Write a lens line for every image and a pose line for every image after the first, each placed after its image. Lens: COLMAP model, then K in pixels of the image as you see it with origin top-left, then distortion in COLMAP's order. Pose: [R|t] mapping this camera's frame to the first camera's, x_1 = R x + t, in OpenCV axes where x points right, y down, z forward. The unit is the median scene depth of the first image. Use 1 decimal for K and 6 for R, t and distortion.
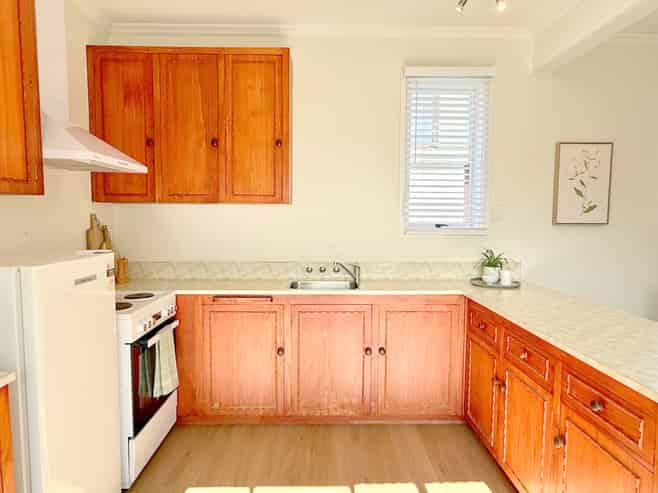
lens RADIAL K [[402.7, 0, 327.8], [0, 402.7, 245.6], [0, 0, 1]] dist [-0.005560, 0.003816]
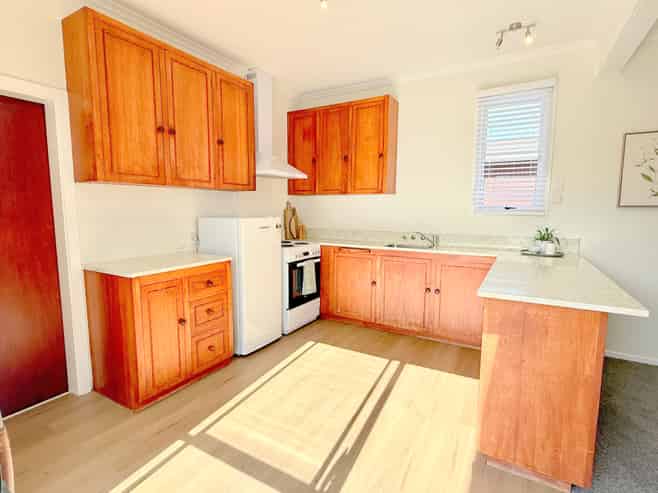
lens RADIAL K [[332.4, 0, 328.8], [0, 332.4, 245.2], [0, 0, 1]] dist [-0.004867, 0.001327]
pose [[0.855588, 0.056246, -0.514592, 0.404416], [-0.039723, 0.998282, 0.043069, 0.053287], [0.516130, -0.016408, 0.856353, -0.250189]]
